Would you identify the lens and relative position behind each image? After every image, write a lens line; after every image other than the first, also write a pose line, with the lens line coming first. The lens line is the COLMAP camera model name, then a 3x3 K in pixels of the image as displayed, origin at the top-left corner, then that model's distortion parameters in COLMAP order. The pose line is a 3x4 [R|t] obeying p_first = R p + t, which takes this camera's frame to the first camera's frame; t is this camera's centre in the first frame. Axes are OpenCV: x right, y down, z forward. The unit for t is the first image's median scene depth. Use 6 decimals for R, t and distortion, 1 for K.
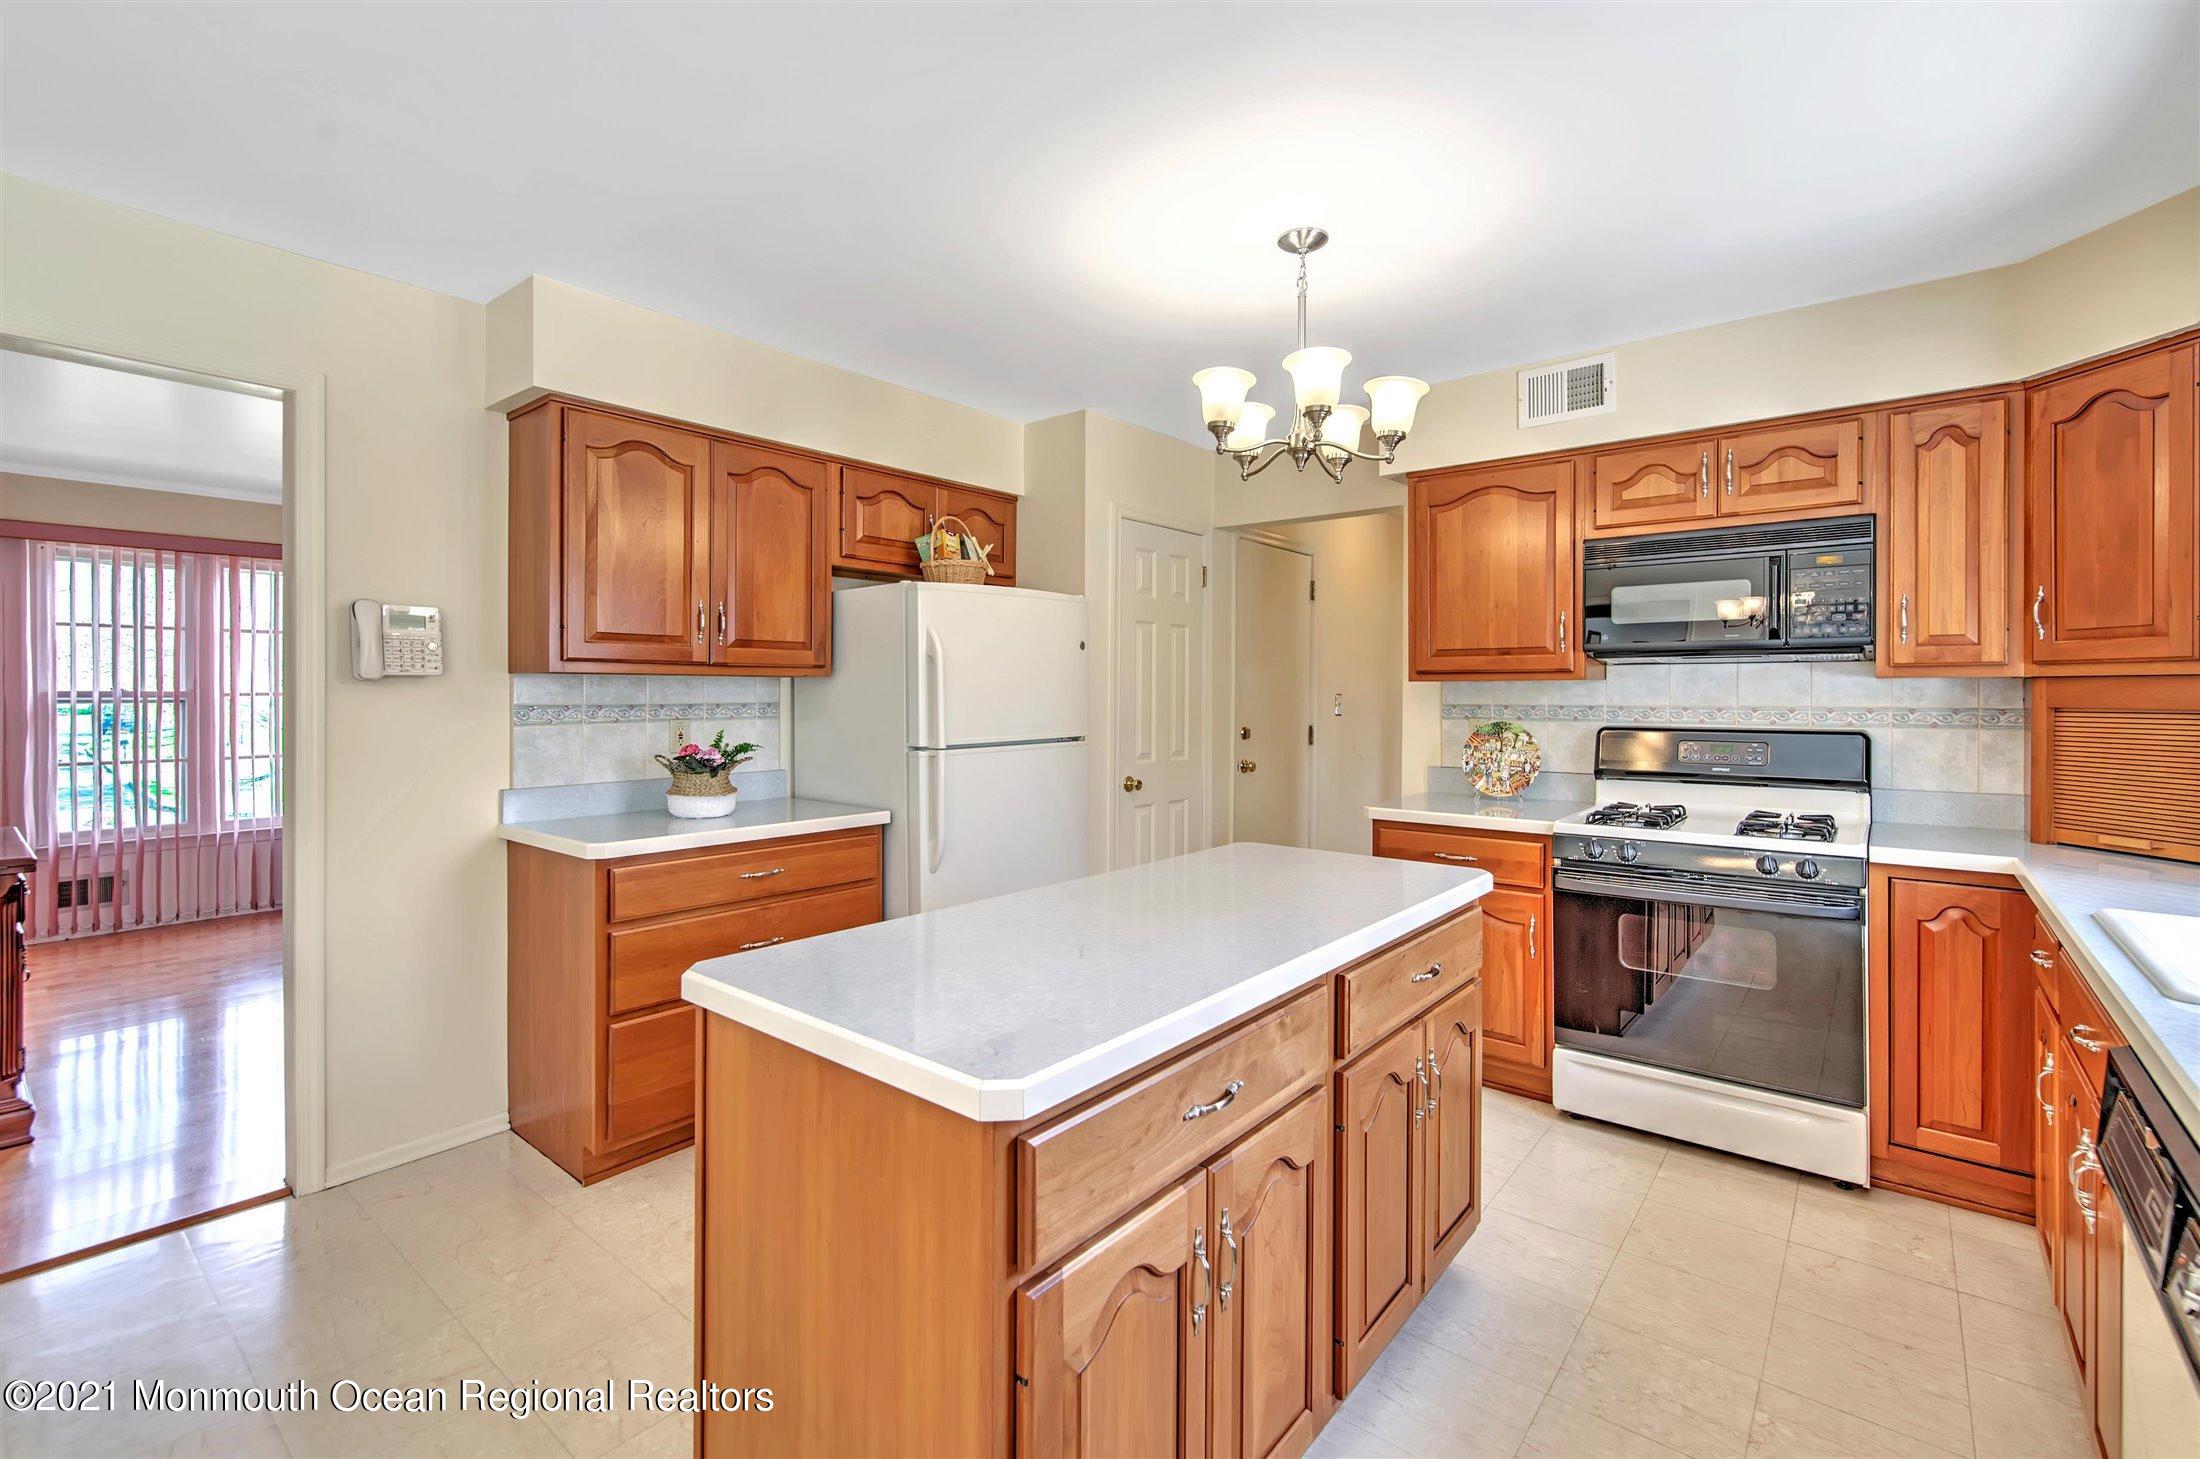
lens RADIAL K [[968.0, 0, 1098.8], [0, 968.0, 715.6], [0, 0, 1]] dist [0.001855, 0.000957]
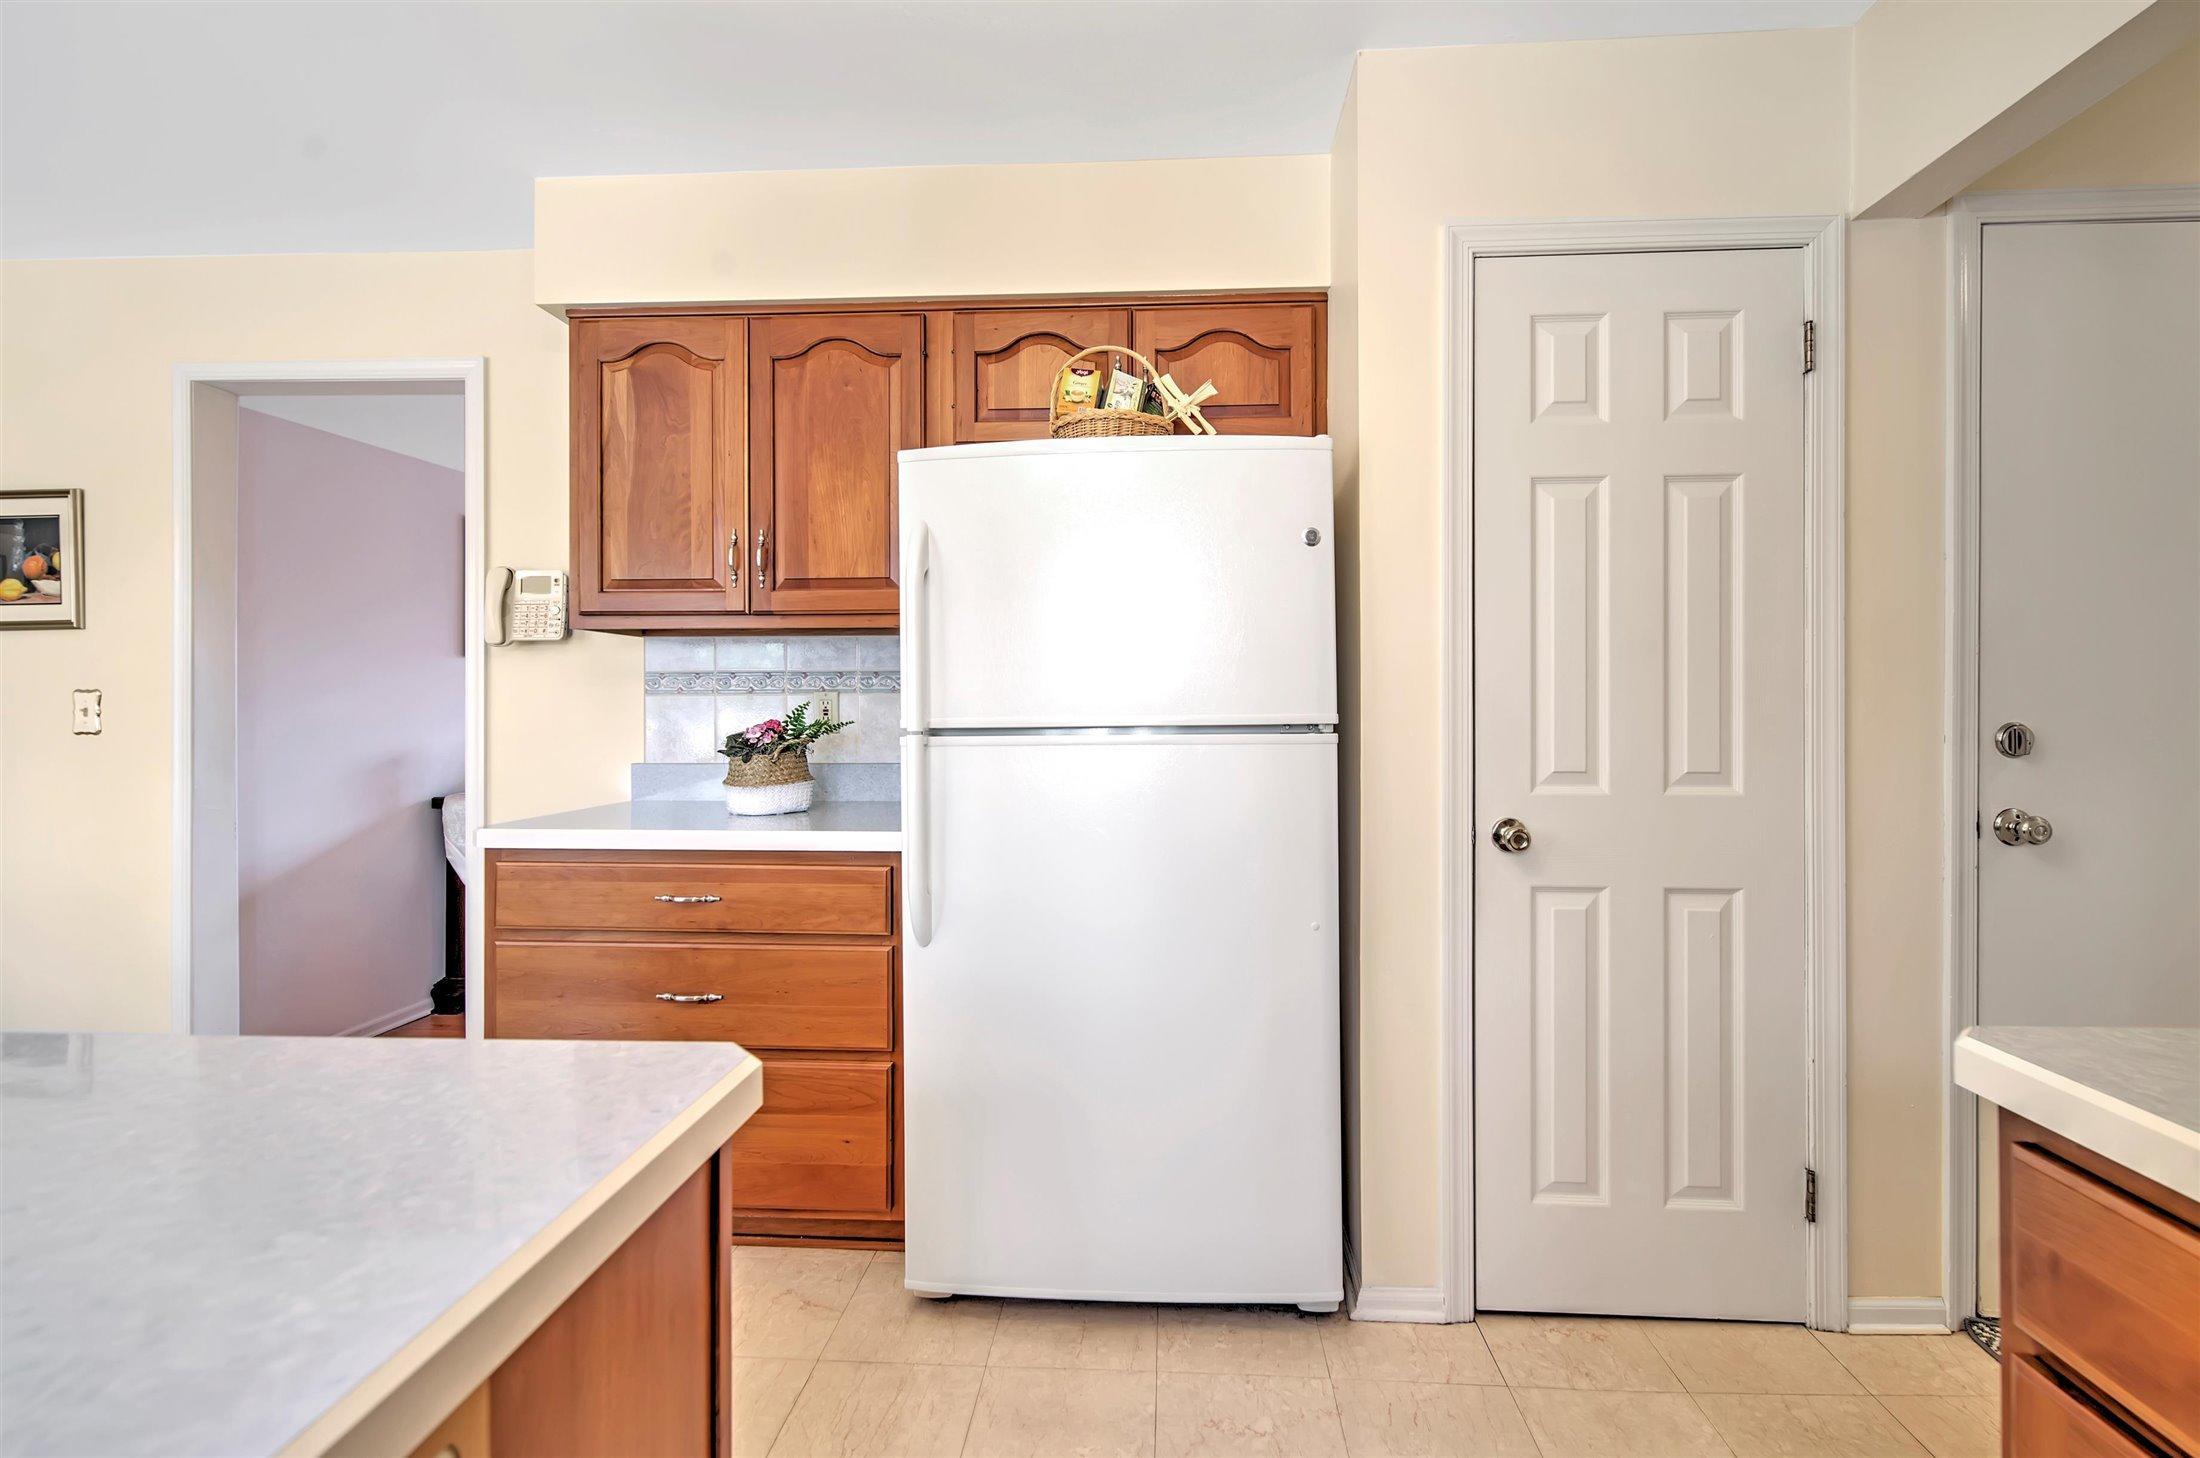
lens RADIAL K [[968.0, 0, 1120.6], [0, 968.0, 705.1], [0, 0, 1]] dist [0.001855, 0.000957]
pose [[0.600249, -0.001861, -0.799811, 0.419812], [-0.016338, 0.999760, -0.014587, 0.027773], [0.799646, 0.021824, 0.600074, 0.849538]]
